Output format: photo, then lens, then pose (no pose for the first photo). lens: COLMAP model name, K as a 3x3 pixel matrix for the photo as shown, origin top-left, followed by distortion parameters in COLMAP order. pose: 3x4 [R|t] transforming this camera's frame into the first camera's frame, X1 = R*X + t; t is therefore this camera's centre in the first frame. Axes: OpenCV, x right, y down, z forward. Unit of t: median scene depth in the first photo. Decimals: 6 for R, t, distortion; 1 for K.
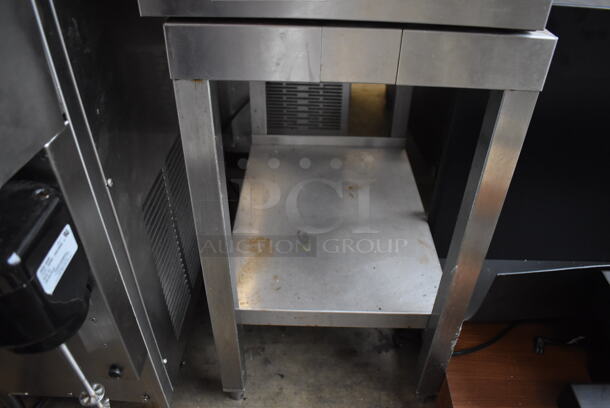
lens RADIAL K [[470.0, 0, 305.0], [0, 470.0, 204.0], [0, 0, 1]] dist [-0.094662, 0.002186]
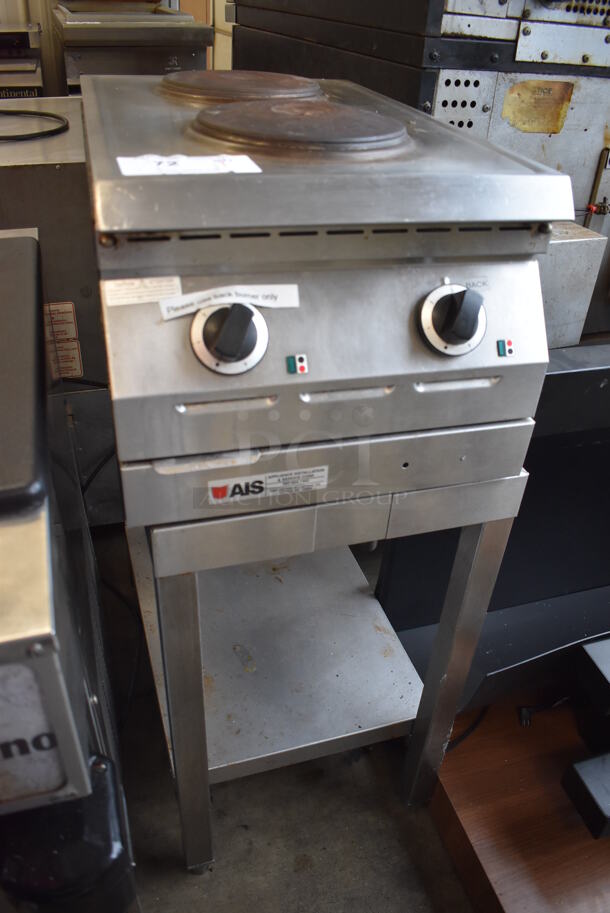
lens RADIAL K [[718.0, 0, 310.7], [0, 718.0, 467.6], [0, 0, 1]] dist [-0.092798, 0.006517]
pose [[0.943972, -0.156532, 0.290541, -0.241551], [0.162232, 0.986742, 0.004523, -0.282379], [-0.287397, 0.042865, 0.956852, -0.270636]]
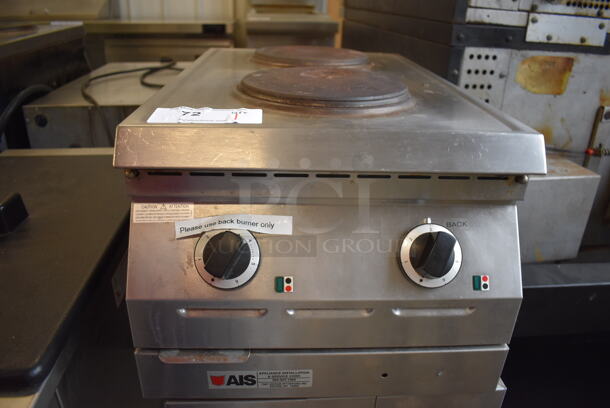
lens RADIAL K [[470.0, 0, 305.0], [0, 470.0, 204.0], [0, 0, 1]] dist [-0.094662, 0.002186]
pose [[0.994499, -0.023760, 0.102011, -0.042748], [0.045053, 0.976266, -0.211836, -0.364631], [-0.094557, 0.215267, 0.971967, -0.122501]]
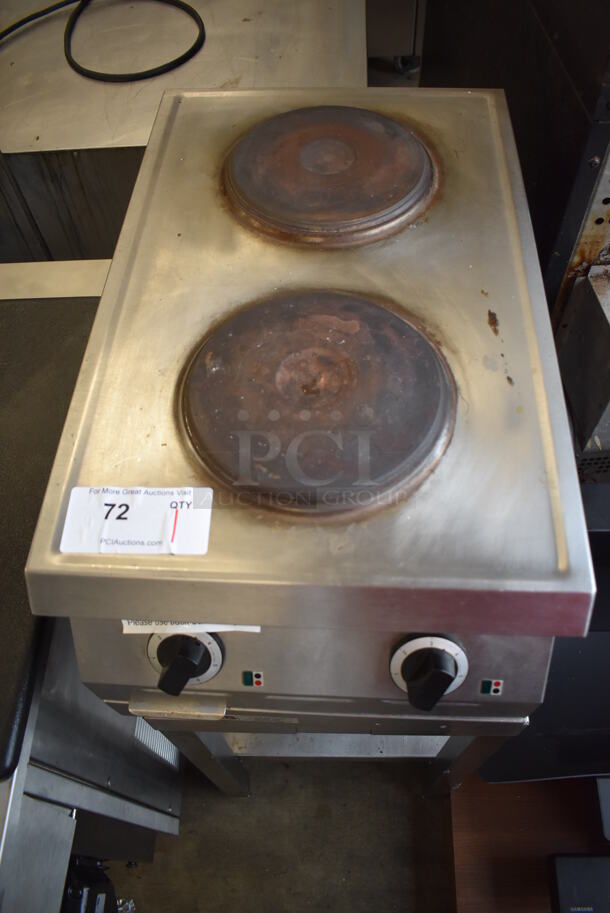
lens RADIAL K [[703.5, 0, 305.0], [0, 703.5, 456.5], [0, 0, 1]] dist [-0.094662, 0.002186]
pose [[0.998573, -0.025225, -0.047081, 0.086656], [0.039783, 0.939418, 0.340458, -0.874174], [0.035641, -0.341845, 0.939080, -0.153367]]
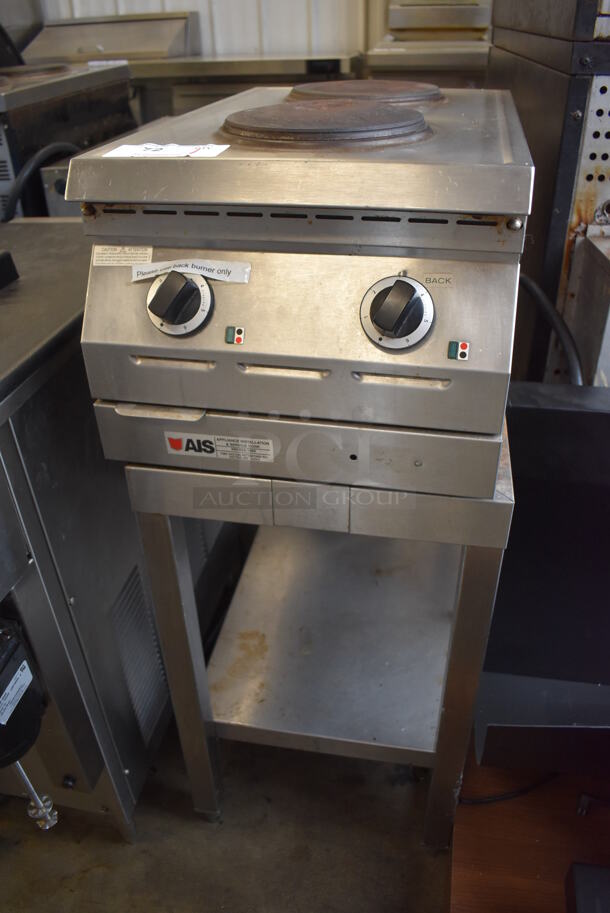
lens RADIAL K [[709.8, 0, 305.0], [0, 709.8, 456.5], [0, 0, 1]] dist [-0.089055, 0.001884]
pose [[0.986975, 0.057080, -0.150408, 0.201883], [-0.067208, 0.995740, -0.063132, -0.204127], [0.146164, 0.072418, 0.986606, -0.320531]]
